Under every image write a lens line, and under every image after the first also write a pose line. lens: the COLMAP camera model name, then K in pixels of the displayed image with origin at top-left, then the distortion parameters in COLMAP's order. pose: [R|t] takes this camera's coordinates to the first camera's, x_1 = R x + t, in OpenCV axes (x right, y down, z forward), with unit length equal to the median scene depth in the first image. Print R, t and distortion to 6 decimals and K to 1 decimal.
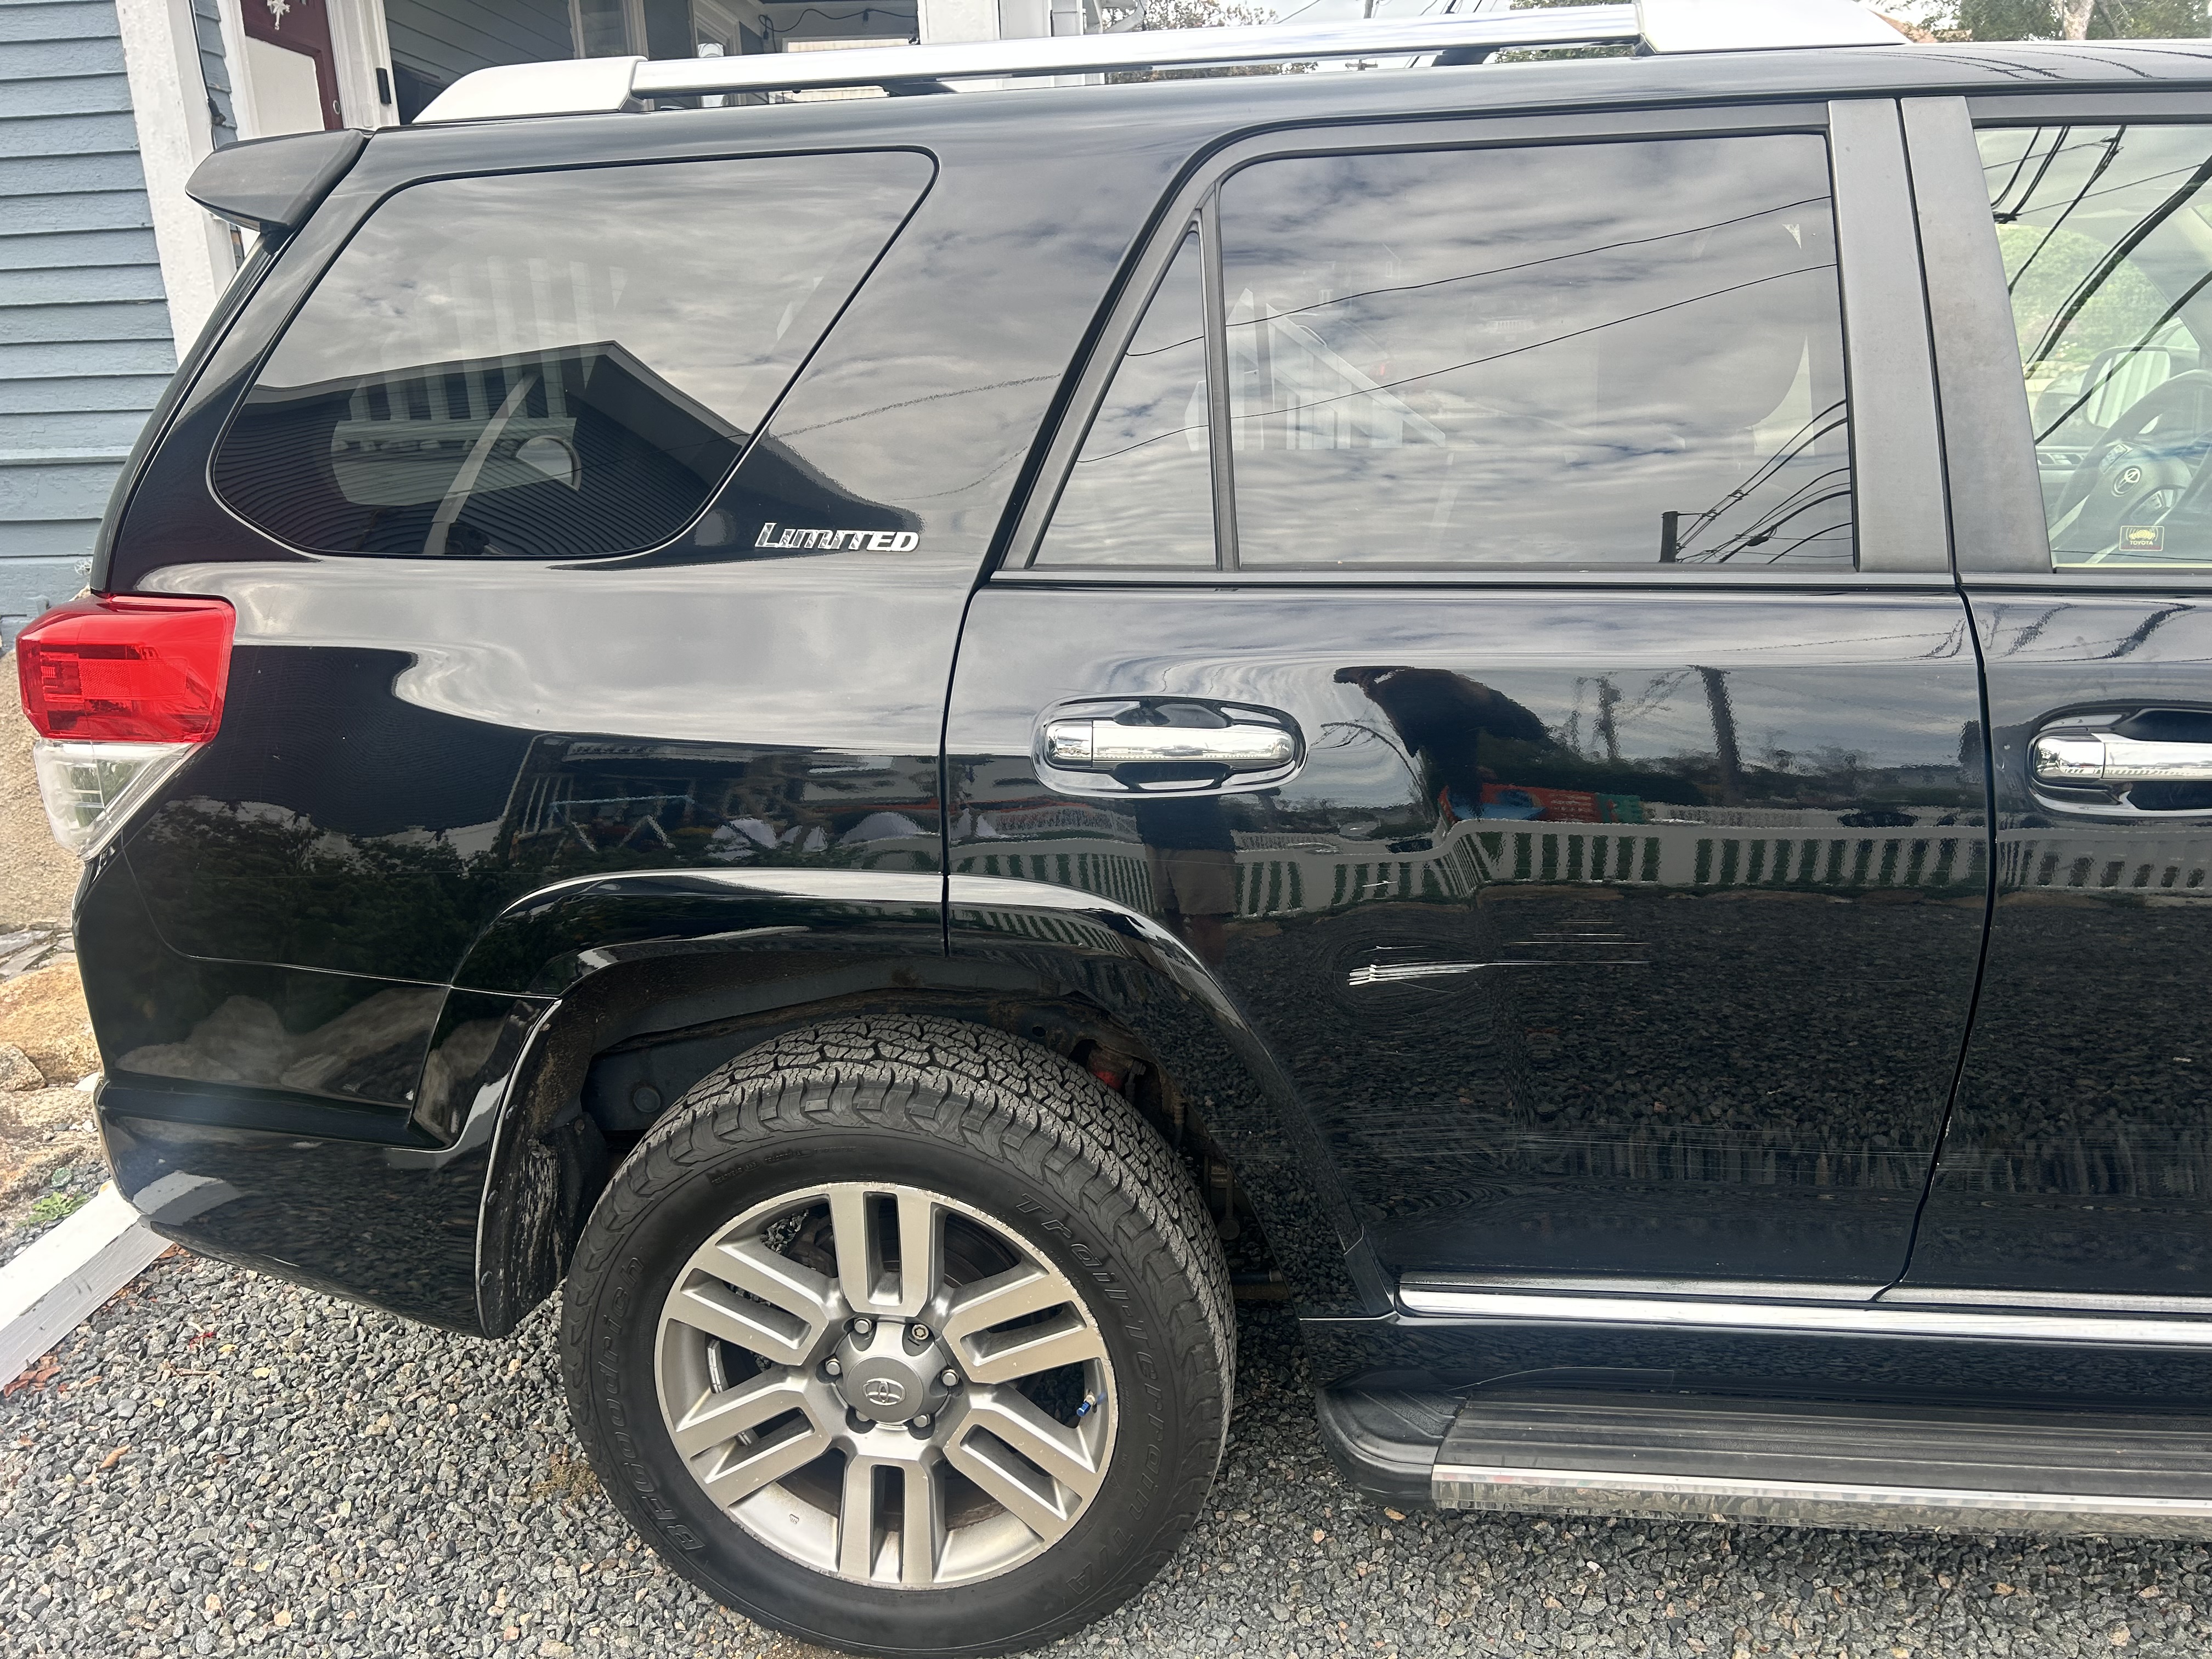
lens RADIAL K [[1616.7, 0, 1106.0], [0, 1616.7, 829.5], [0, 0, 1]] dist [-0.006269, -0.000966]
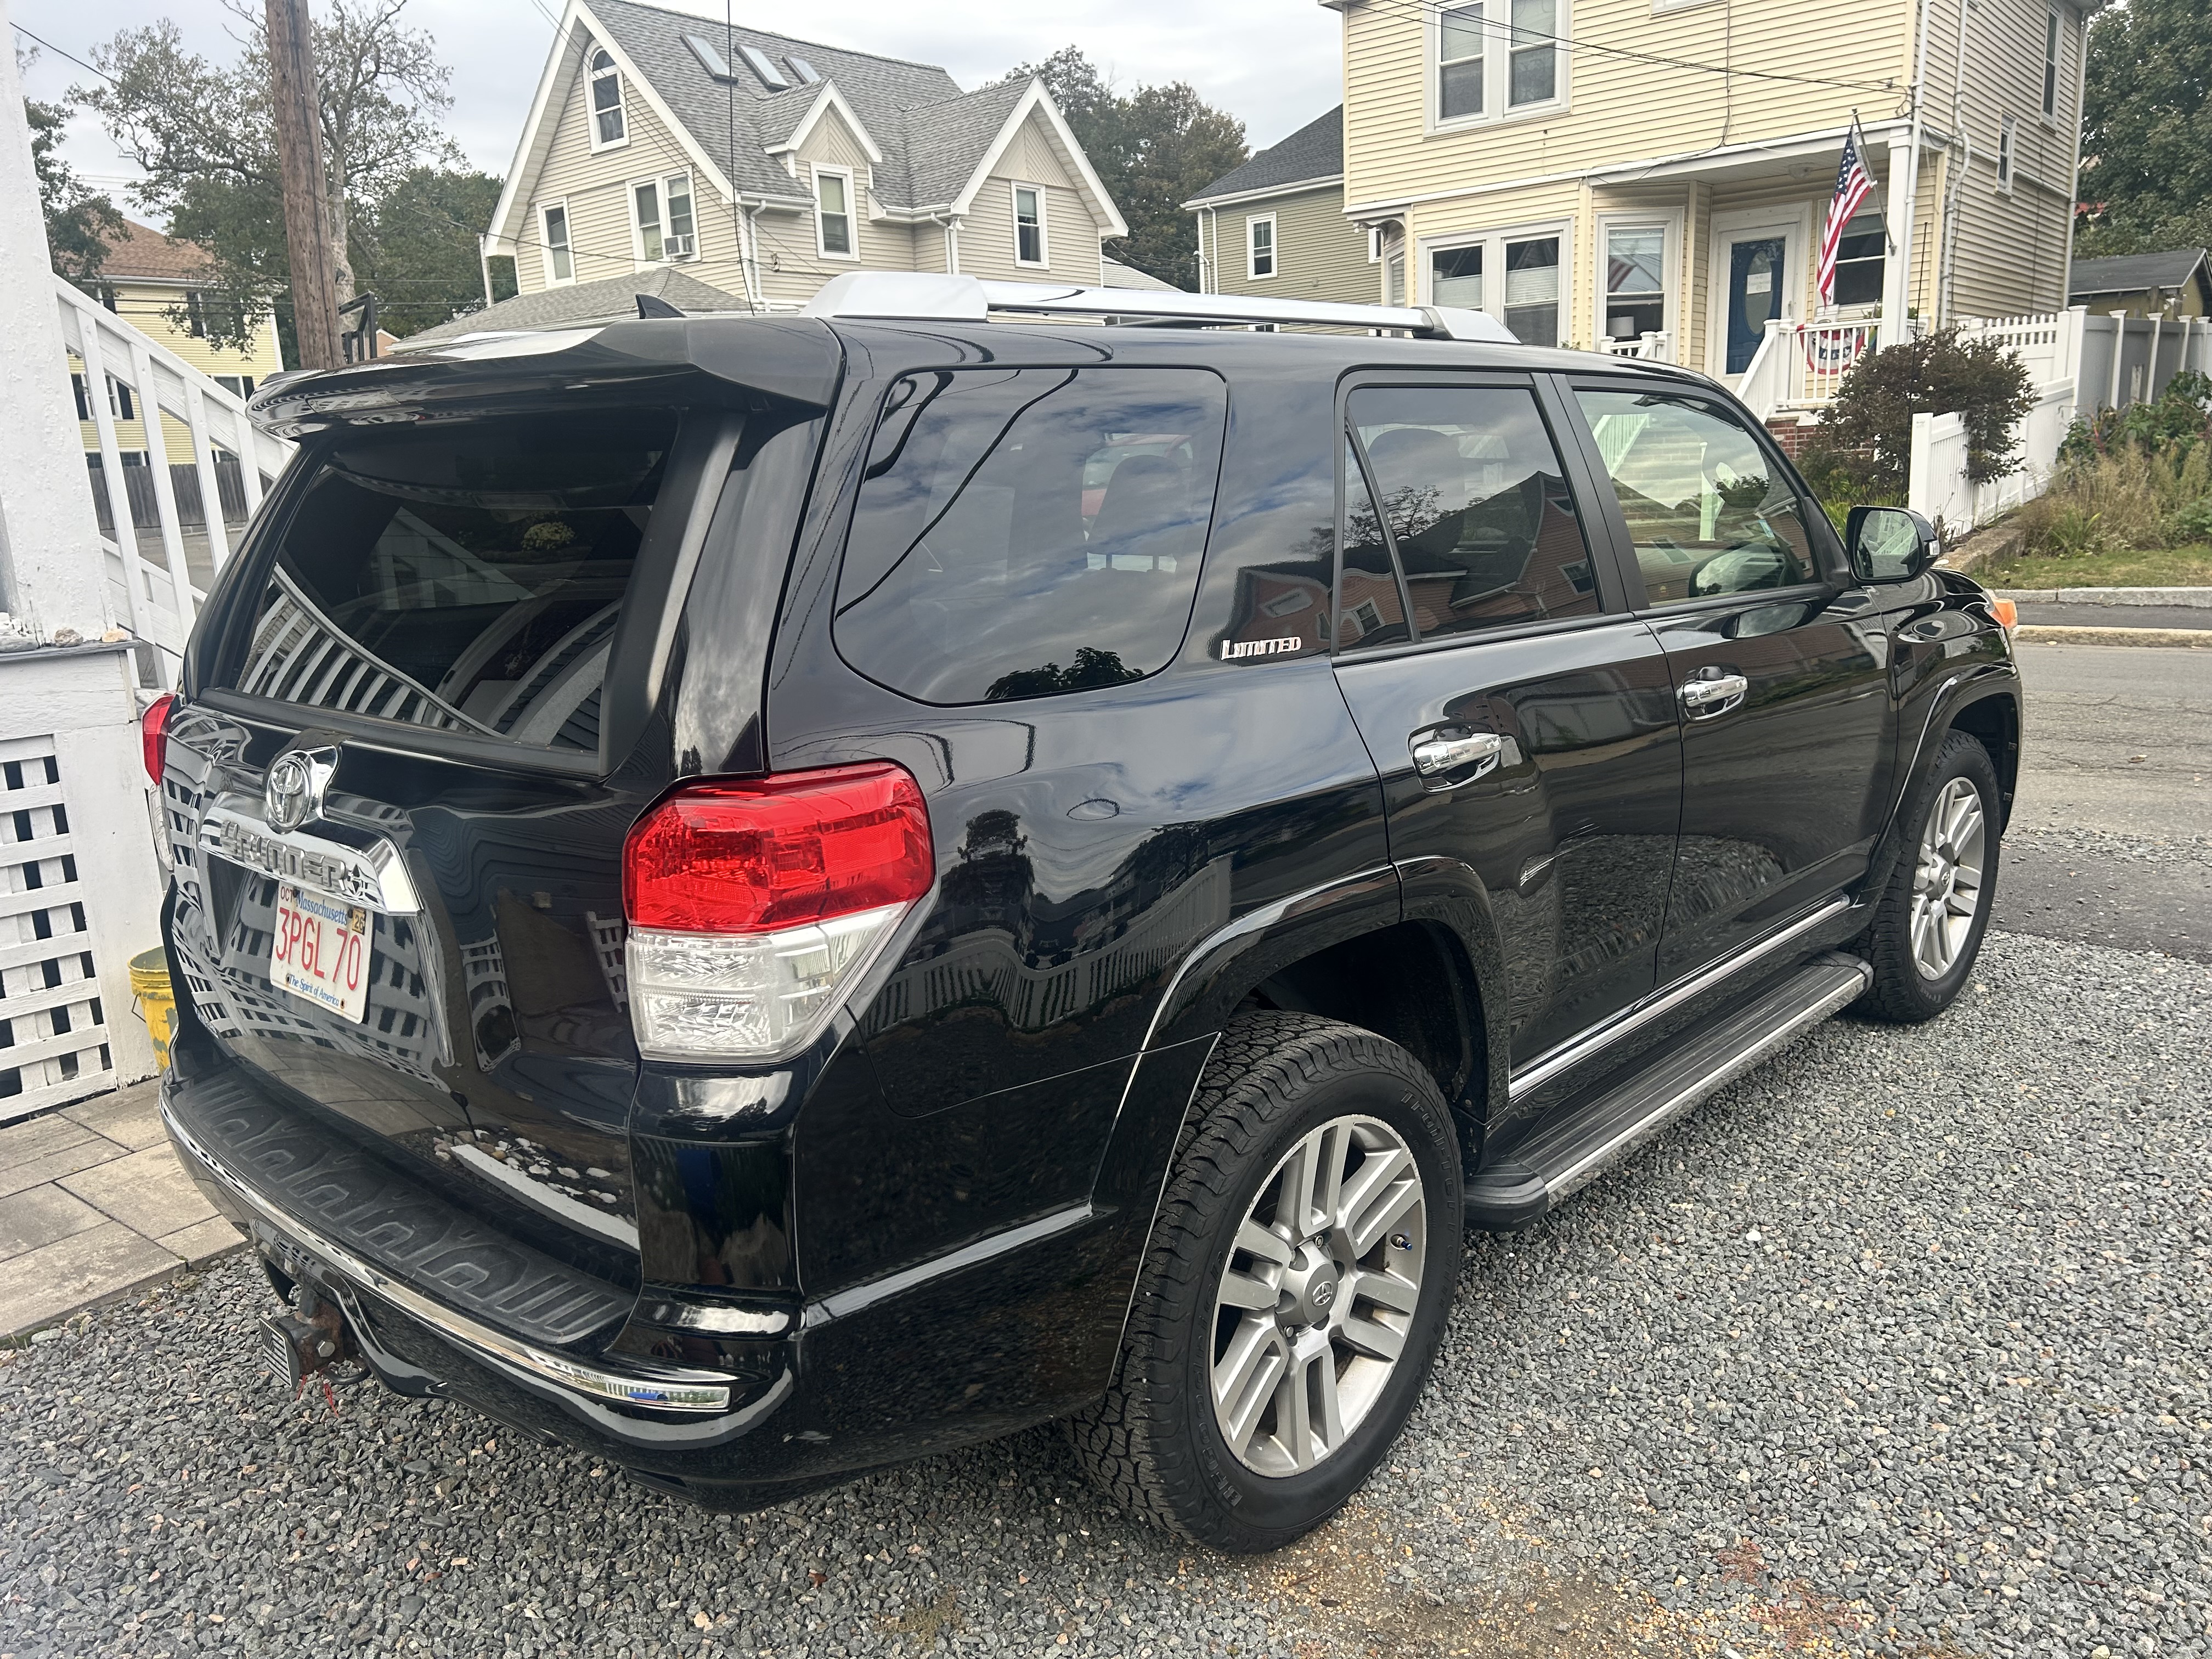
lens RADIAL K [[1616.7, 0, 1106.0], [0, 1616.7, 829.5], [0, 0, 1]] dist [-0.006269, -0.000966]
pose [[0.600974, -0.168794, 0.781242, -1.265734], [0.242818, 0.969805, 0.022746, -0.090576], [-0.761492, 0.176029, 0.623814, 0.270954]]
